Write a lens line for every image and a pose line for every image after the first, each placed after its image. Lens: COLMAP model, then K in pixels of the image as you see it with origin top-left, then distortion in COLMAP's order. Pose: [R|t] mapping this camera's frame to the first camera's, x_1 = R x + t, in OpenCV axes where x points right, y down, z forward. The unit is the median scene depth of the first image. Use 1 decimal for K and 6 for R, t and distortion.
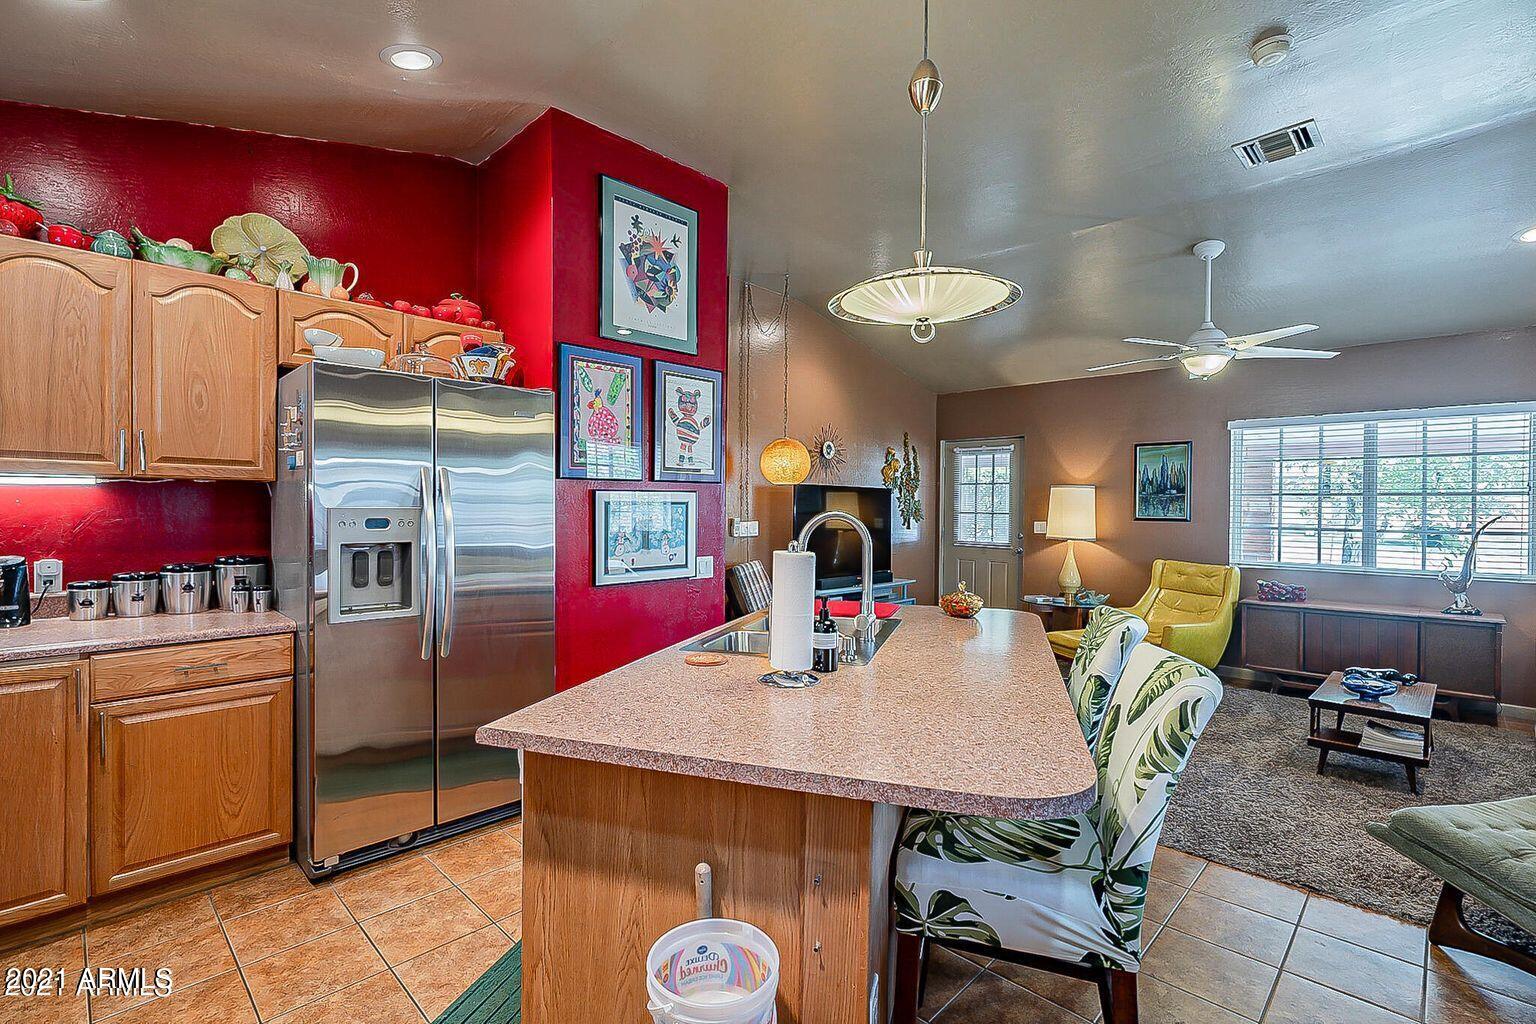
lens RADIAL K [[706.1, 0, 761.6], [0, 706.1, 514.8], [0, 0, 1]] dist [0.004138, 0.001062]
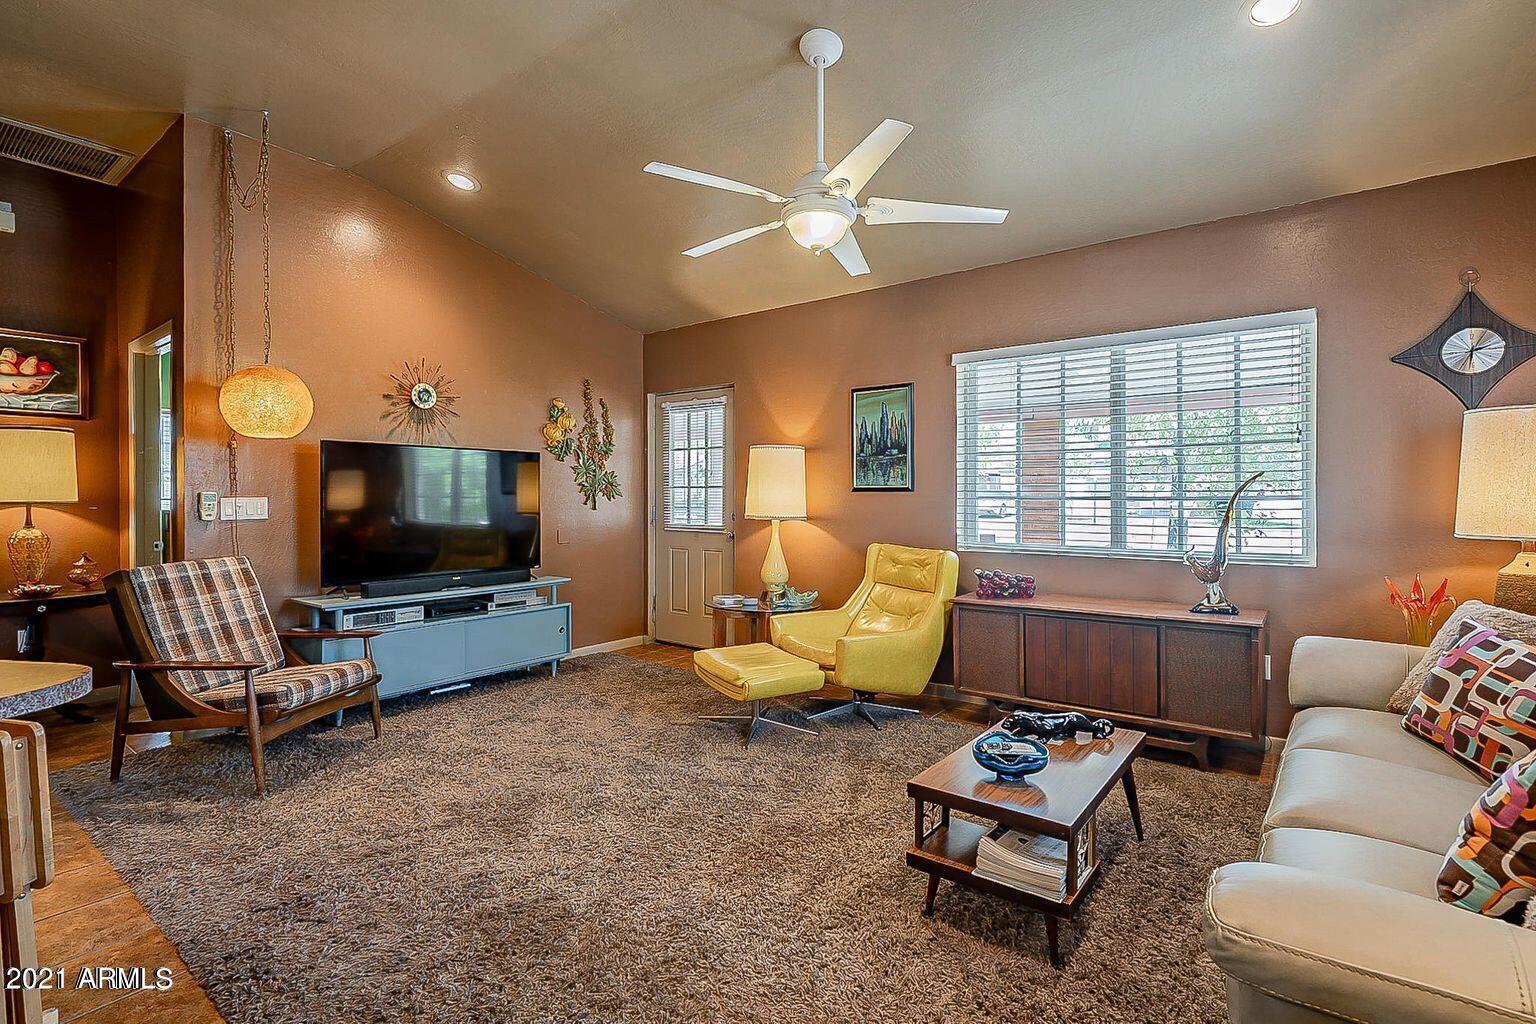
lens RADIAL K [[706.1, 0, 773.5], [0, 706.1, 501.3], [0, 0, 1]] dist [0.004138, 0.001062]
pose [[0.993816, -0.012296, 0.110359, 0.374559], [0.013067, 0.999895, -0.006263, 0.022533], [-0.110271, 0.007666, 0.993872, 0.278223]]
